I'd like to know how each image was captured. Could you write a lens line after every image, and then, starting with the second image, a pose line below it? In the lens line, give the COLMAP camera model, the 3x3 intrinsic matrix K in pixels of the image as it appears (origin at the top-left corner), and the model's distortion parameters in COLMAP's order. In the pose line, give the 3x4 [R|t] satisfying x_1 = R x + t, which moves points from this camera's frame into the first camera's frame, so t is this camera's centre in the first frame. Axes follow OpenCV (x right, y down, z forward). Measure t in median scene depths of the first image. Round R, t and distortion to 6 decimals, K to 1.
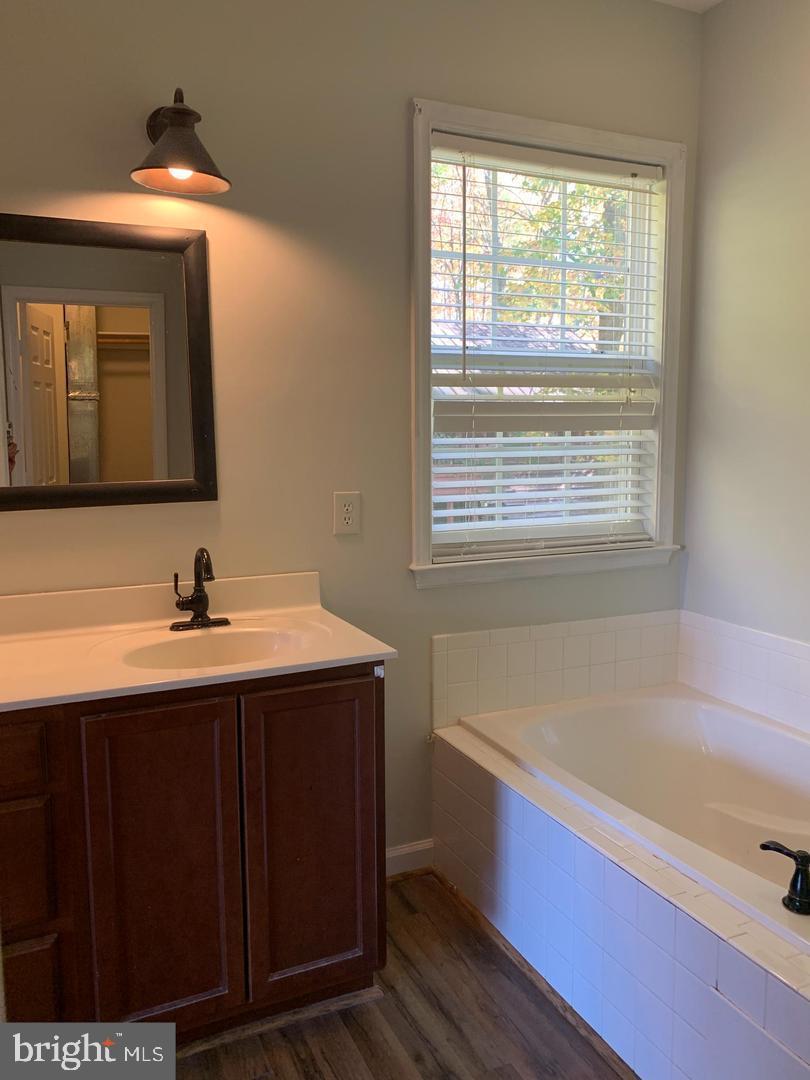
lens RADIAL K [[834.3, 0, 404.0], [0, 834.3, 528.6], [0, 0, 1]] dist [0.094021, -0.179741]
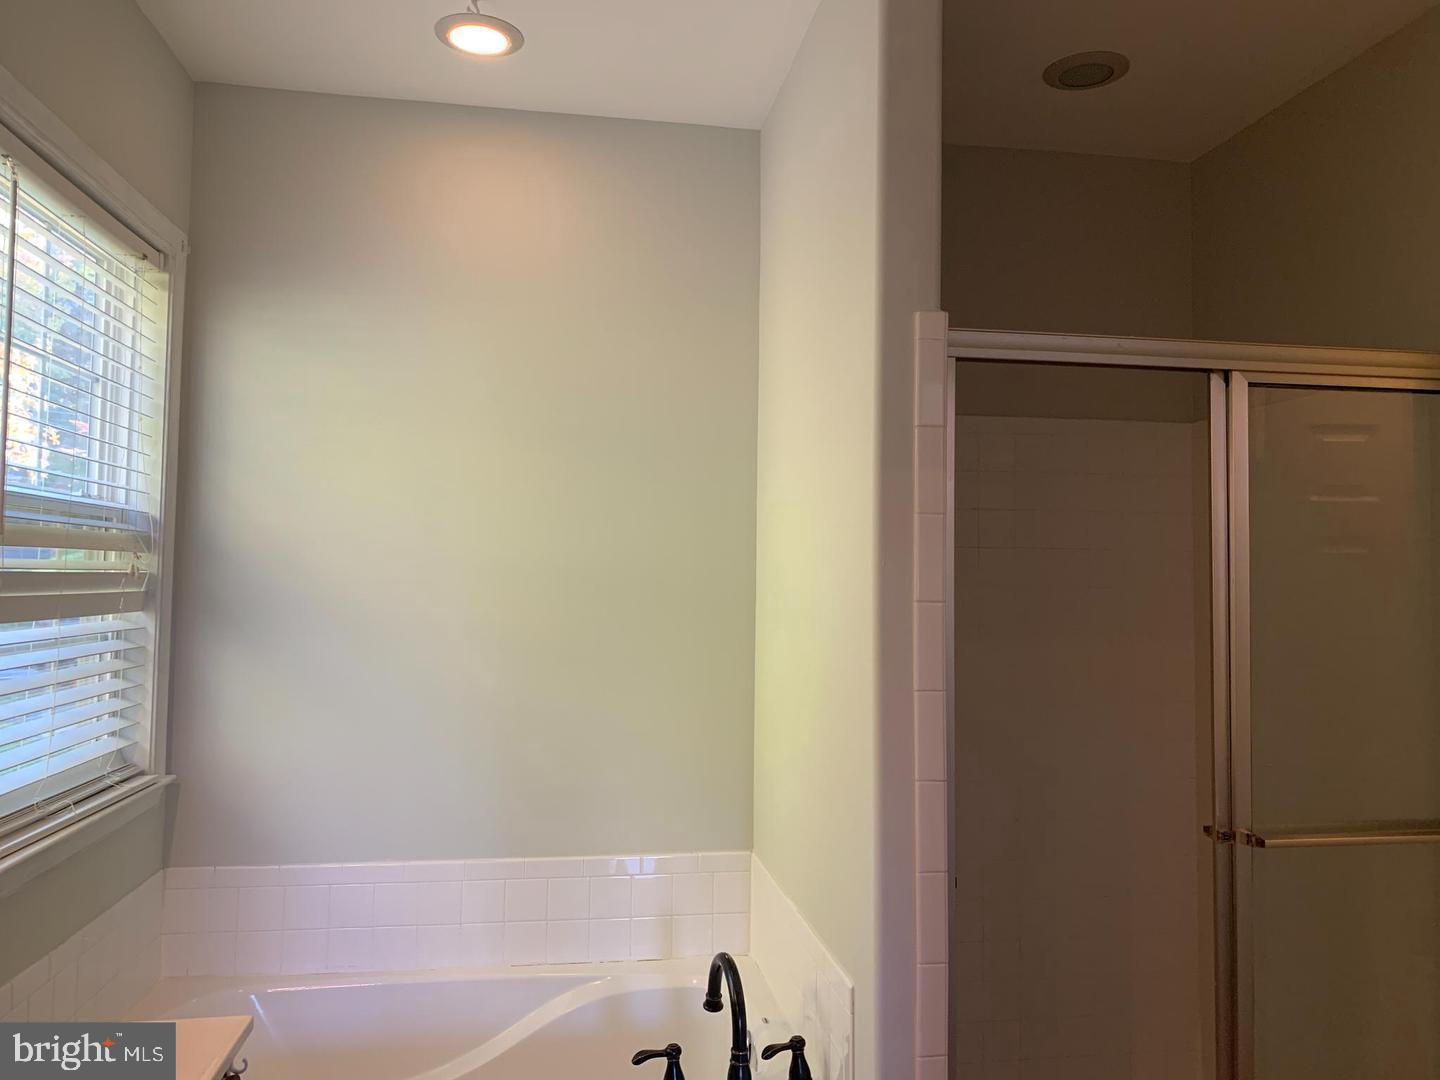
lens RADIAL K [[1091.8, 0, 774.0], [0, 1091.8, 533.0], [0, 0, 1]] dist [0.004298, -0.000107]
pose [[0.259346, 0.053690, 0.964291, -0.516645], [0.098122, 0.991822, -0.081613, -0.068317], [-0.960787, 0.115784, 0.251957, 0.318379]]
